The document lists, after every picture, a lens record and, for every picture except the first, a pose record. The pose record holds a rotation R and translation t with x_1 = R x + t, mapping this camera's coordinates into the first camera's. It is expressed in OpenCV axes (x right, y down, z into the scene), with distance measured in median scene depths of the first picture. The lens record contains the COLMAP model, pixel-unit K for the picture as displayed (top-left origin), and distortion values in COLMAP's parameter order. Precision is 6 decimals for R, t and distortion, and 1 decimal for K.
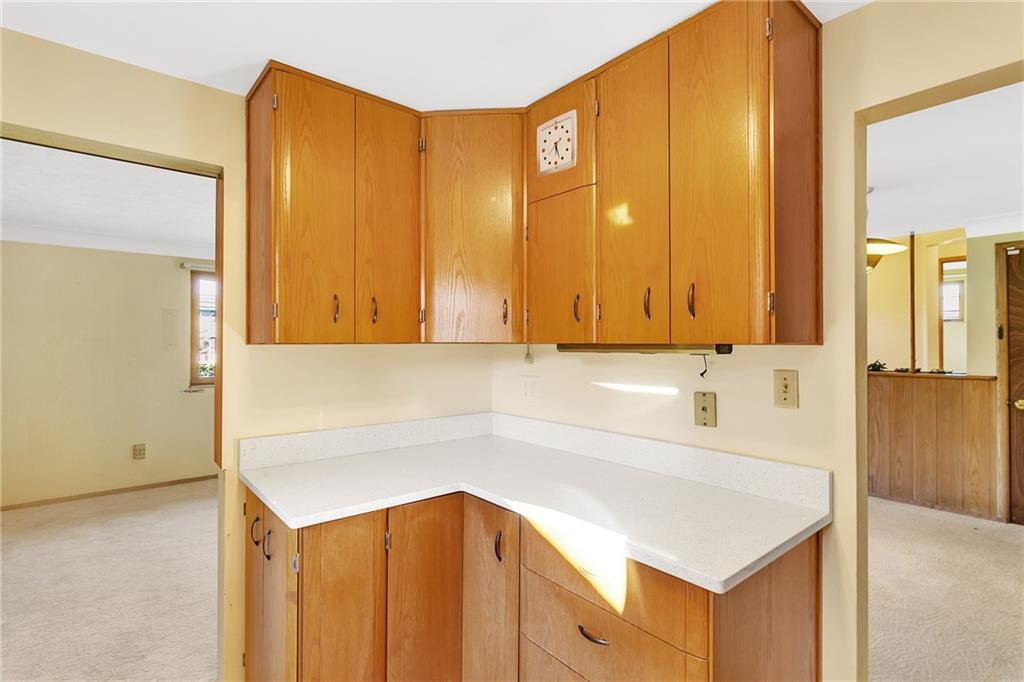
lens RADIAL K [[502.3, 0, 512.0], [0, 502.3, 341.0], [0, 0, 1]] dist [-0.000111, 0.000006]
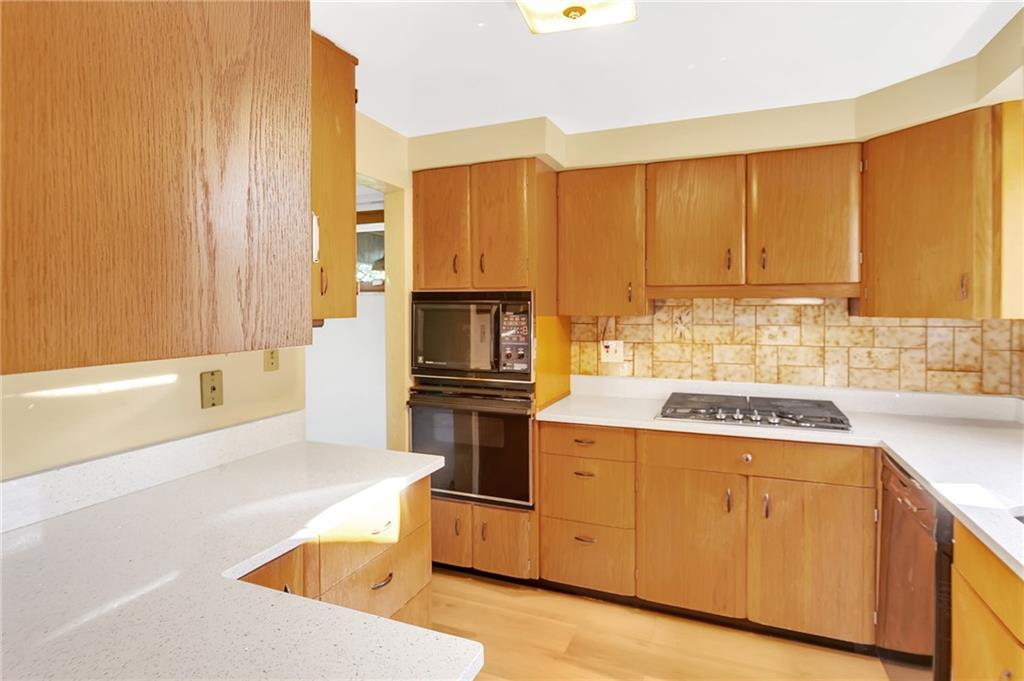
lens RADIAL K [[502.3, 0, 512.0], [0, 502.3, 340.5], [0, 0, 1]] dist [-0.000111, 0.000006]
pose [[-0.447886, -0.042521, 0.893079, -0.825486], [0.001351, 0.998835, 0.048233, 0.000934], [-0.894090, 0.022810, -0.447307, 1.086761]]
